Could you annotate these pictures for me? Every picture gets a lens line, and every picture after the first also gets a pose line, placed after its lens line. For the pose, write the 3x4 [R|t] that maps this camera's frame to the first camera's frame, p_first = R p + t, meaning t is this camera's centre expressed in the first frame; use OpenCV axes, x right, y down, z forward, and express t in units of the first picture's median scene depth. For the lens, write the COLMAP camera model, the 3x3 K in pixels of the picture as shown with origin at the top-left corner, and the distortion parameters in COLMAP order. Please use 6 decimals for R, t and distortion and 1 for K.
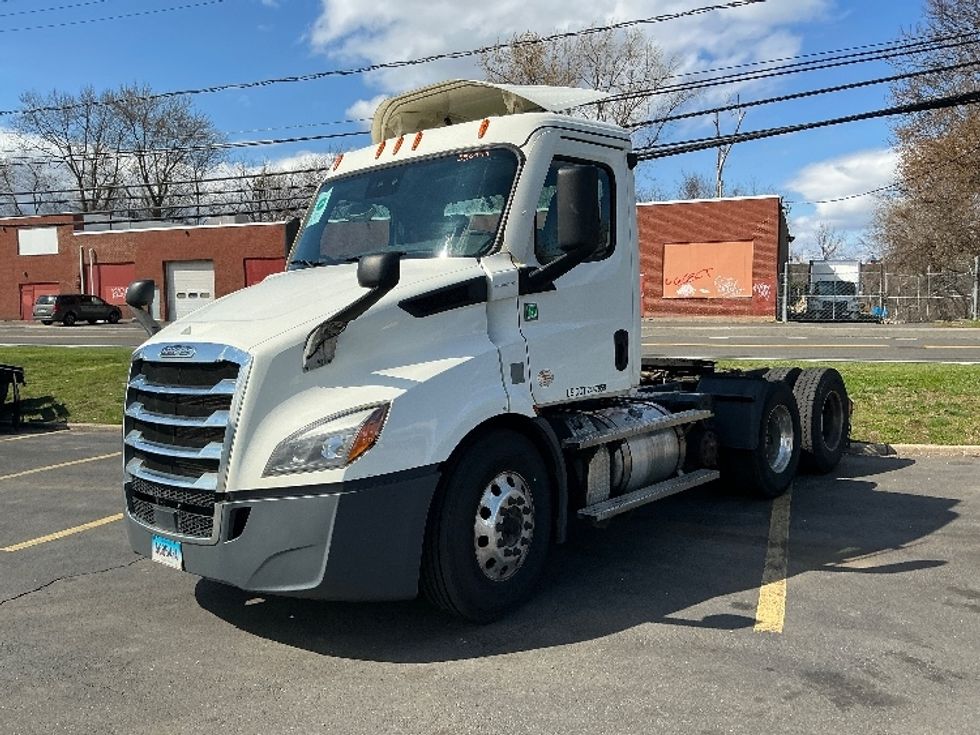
lens RADIAL K [[808.3, 0, 495.1], [0, 808.3, 368.9], [0, 0, 1]] dist [0.150302, -0.306030]
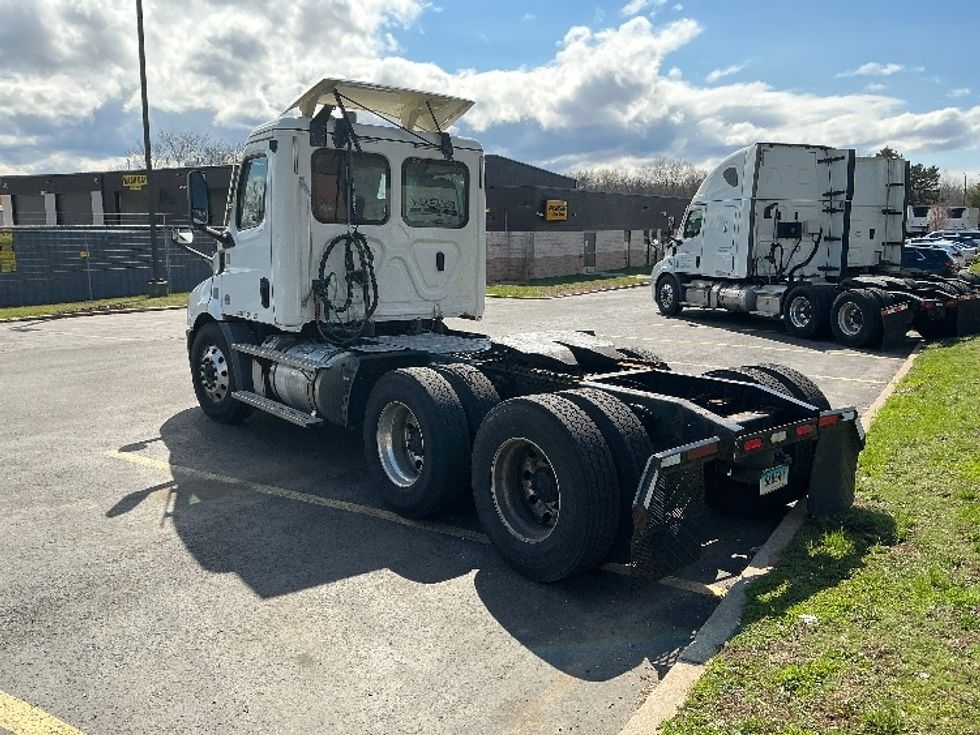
lens RADIAL K [[808.3, 0, 495.1], [0, 808.3, 368.9], [0, 0, 1]] dist [0.150302, -0.306030]
pose [[-0.171139, 0.178880, -0.968872, 1.473610], [-0.074736, 0.978190, 0.193801, -0.197682], [0.982408, 0.105576, -0.154037, 1.646784]]
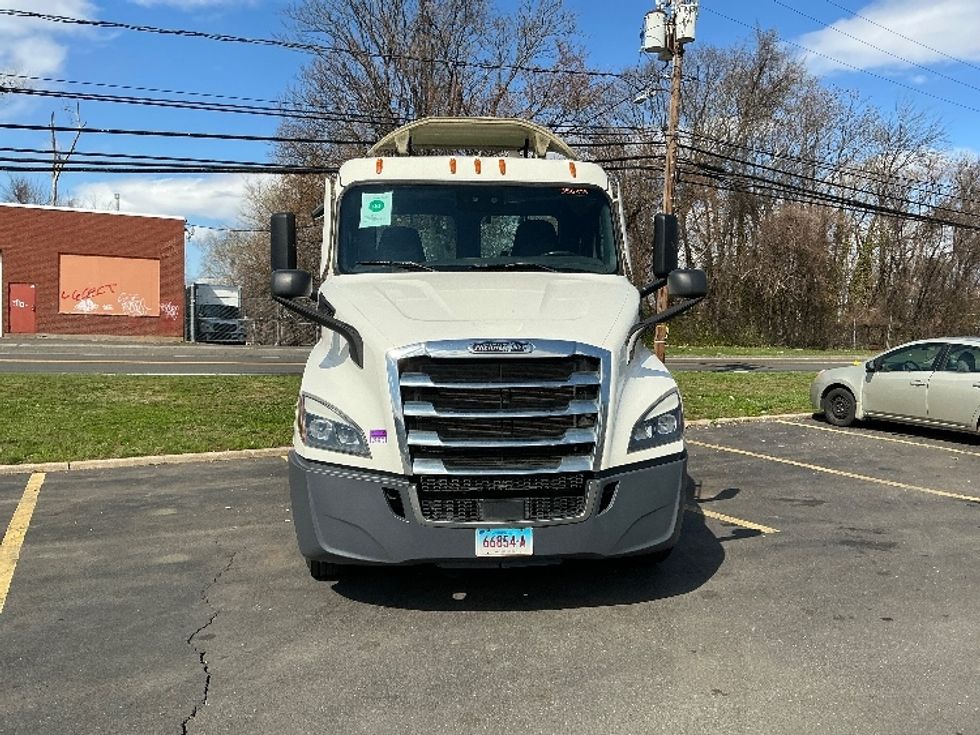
lens RADIAL K [[808.3, 0, 495.1], [0, 808.3, 368.9], [0, 0, 1]] dist [0.150302, -0.306030]
pose [[0.669616, -0.005880, 0.742684, -0.959849], [0.027525, 0.999478, -0.016903, 0.018764], [-0.742197, 0.031761, 0.669429, 0.269863]]
